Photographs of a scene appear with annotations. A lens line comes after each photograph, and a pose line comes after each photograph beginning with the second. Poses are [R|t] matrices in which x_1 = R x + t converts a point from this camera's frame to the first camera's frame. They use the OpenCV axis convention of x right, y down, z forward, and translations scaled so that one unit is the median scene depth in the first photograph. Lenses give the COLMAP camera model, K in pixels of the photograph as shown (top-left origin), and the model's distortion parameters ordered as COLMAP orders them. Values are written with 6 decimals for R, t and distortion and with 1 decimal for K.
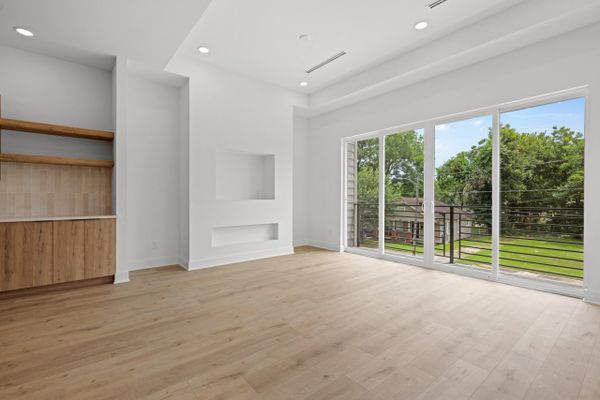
lens RADIAL K [[275.7, 0, 298.4], [0, 275.7, 198.7], [0, 0, 1]] dist [-0.002028, 0.000266]
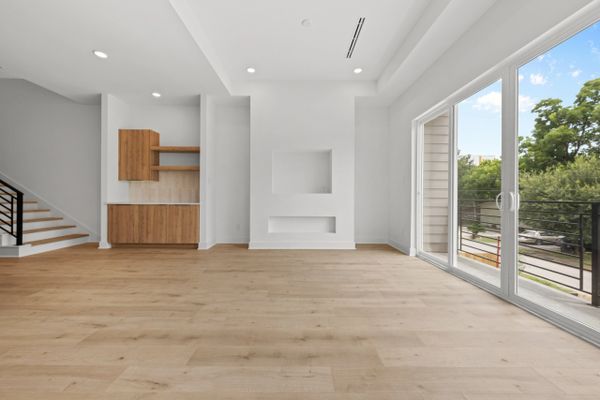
lens RADIAL K [[237.8, 0, 298.7], [0, 237.8, 196.6], [0, 0, 1]] dist [0.001745, 0.000098]
pose [[0.776266, 0.001070, -0.630404, 0.492640], [-0.006447, 0.999960, -0.006240, 0.028332], [0.630372, 0.008908, 0.776242, 0.317411]]
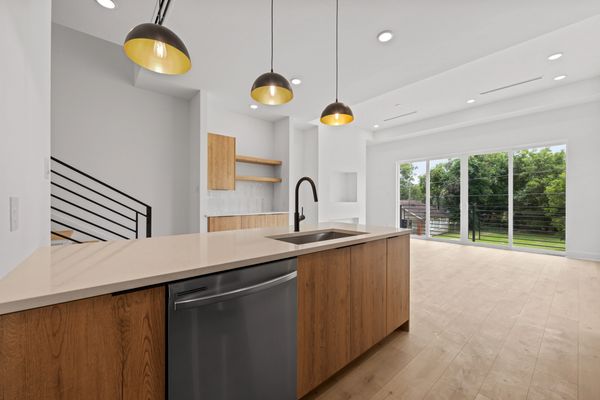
lens RADIAL K [[237.8, 0, 298.3], [0, 237.8, 198.6], [0, 0, 1]] dist [0.001745, 0.000098]
pose [[0.999733, -0.002068, 0.023003, -0.580817], [0.002323, 0.999936, -0.011062, -0.002087], [-0.022979, 0.011112, 0.999674, -0.399019]]
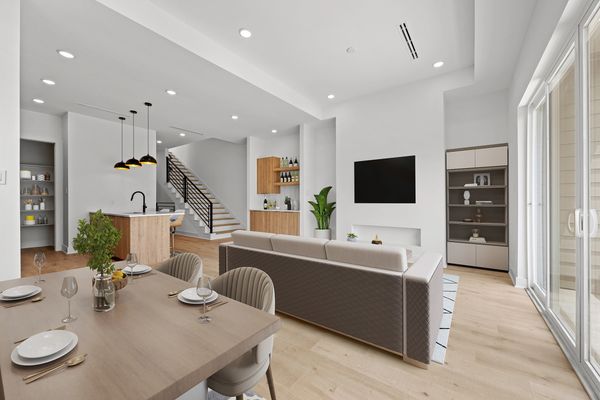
lens RADIAL K [[237.8, 0, 299.5], [0, 237.8, 200.6], [0, 0, 1]] dist [0.001745, 0.000098]
pose [[0.249584, -0.003810, -0.968346, 0.796628], [-0.005821, 0.999968, -0.005435, 0.001215], [0.968336, 0.006993, 0.249554, 0.543677]]
